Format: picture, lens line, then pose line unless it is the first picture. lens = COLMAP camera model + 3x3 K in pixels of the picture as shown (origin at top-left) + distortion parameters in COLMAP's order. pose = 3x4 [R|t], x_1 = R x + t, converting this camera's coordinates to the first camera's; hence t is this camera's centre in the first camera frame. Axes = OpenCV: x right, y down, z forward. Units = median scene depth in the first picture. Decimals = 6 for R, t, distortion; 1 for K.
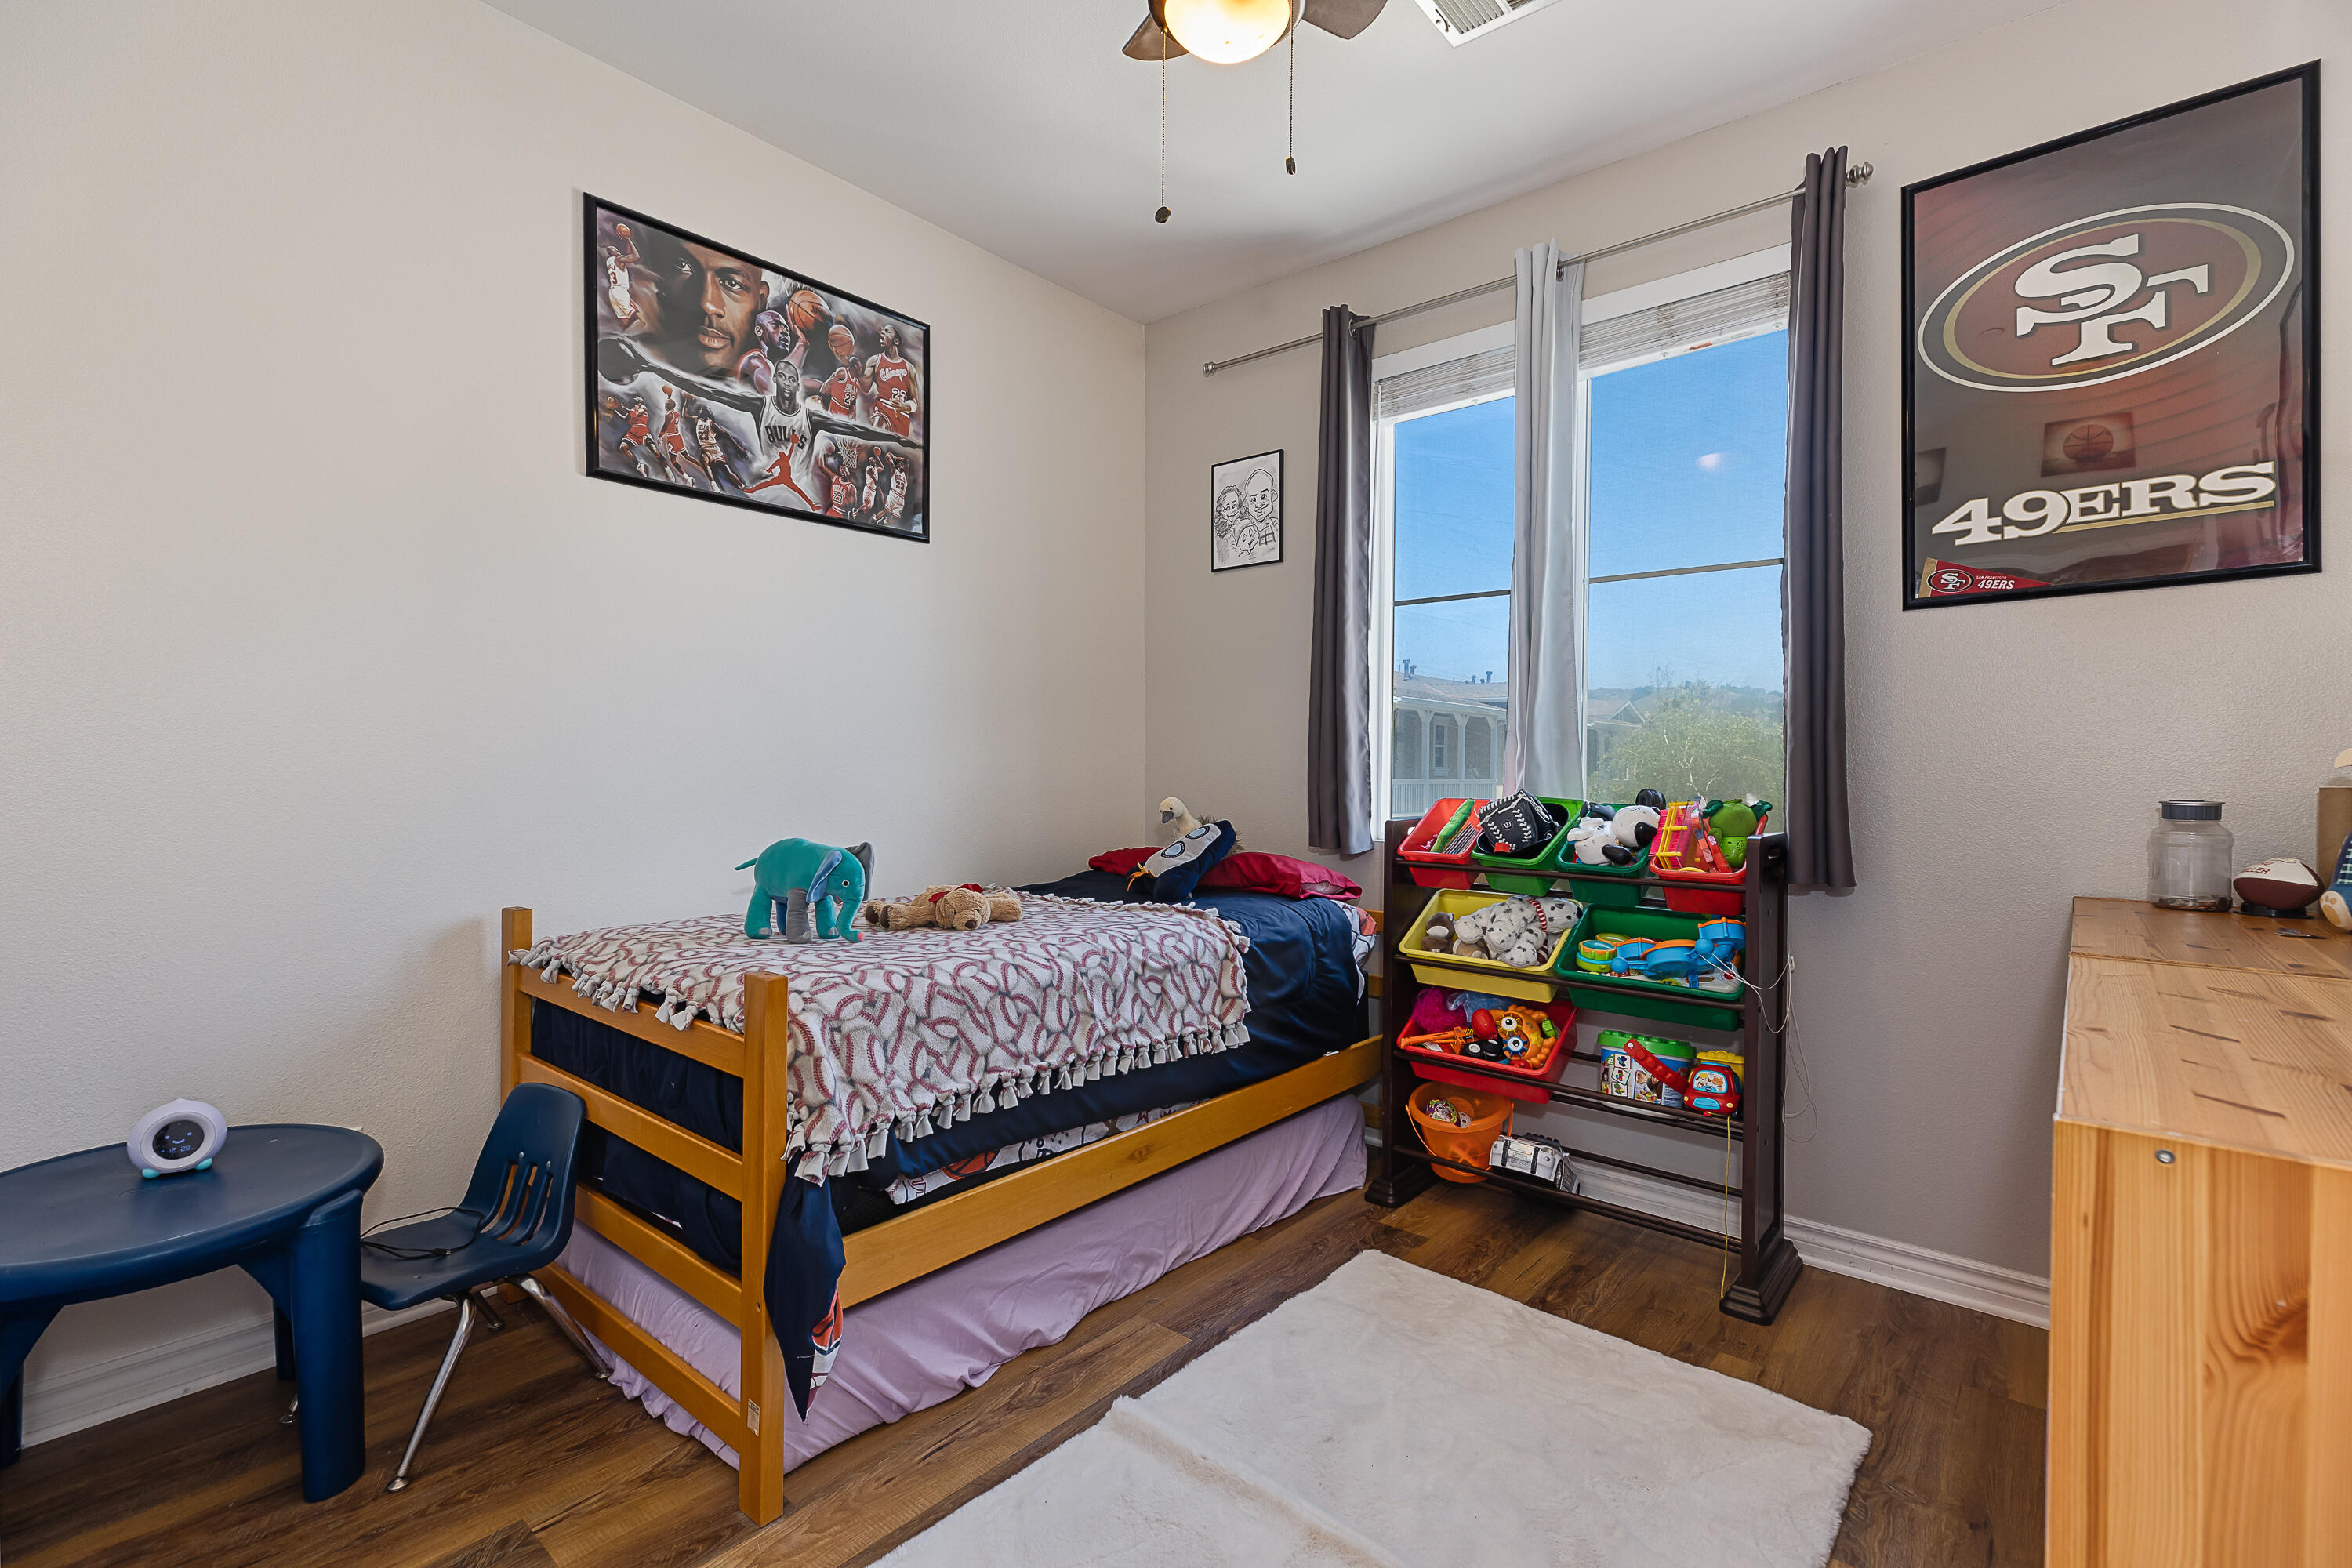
lens RADIAL K [[1076.4, 0, 1176.0], [0, 1076.4, 784.0], [0, 0, 1]] dist [-0.000541, -0.000052]
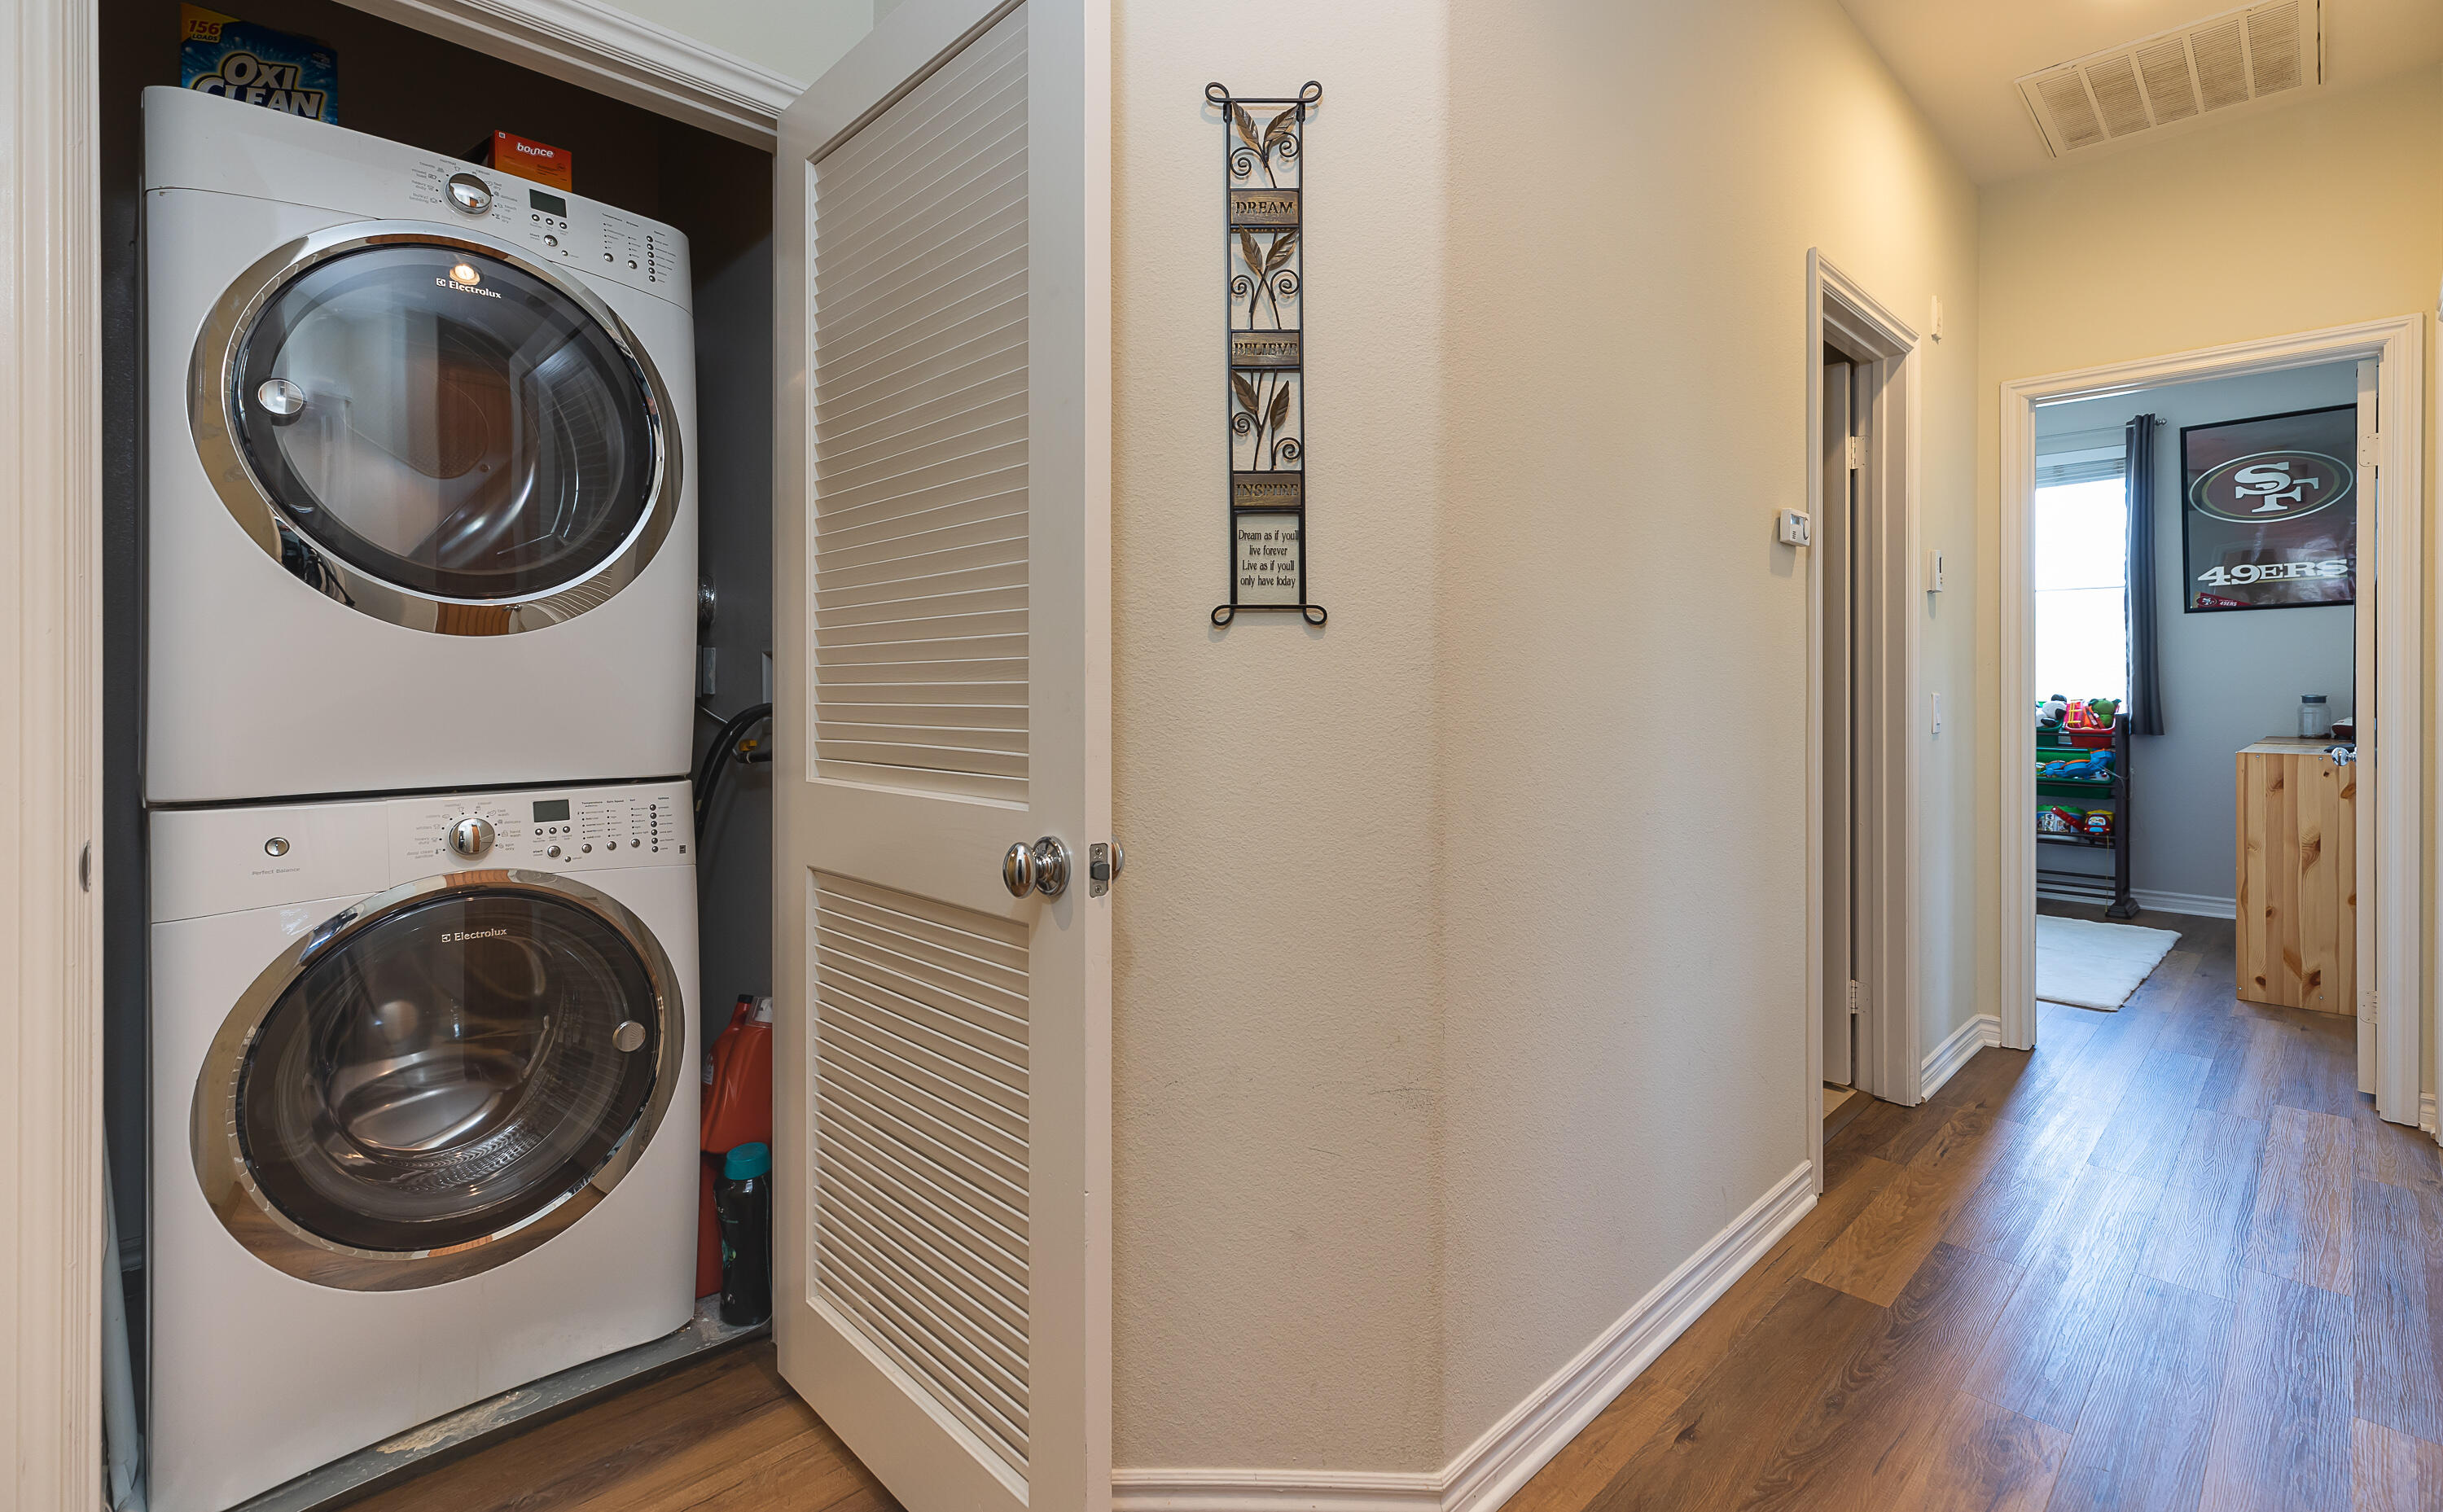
lens RADIAL K [[1115.9, 0, 1219.8], [0, 1115.9, 694.8], [0, 0, 1]] dist [0.001118, 0.000365]
pose [[0.995212, -0.004691, -0.097627, -1.157159], [0.003095, 0.999859, -0.016493, 0.043591], [0.097691, 0.016112, 0.995086, -1.592088]]
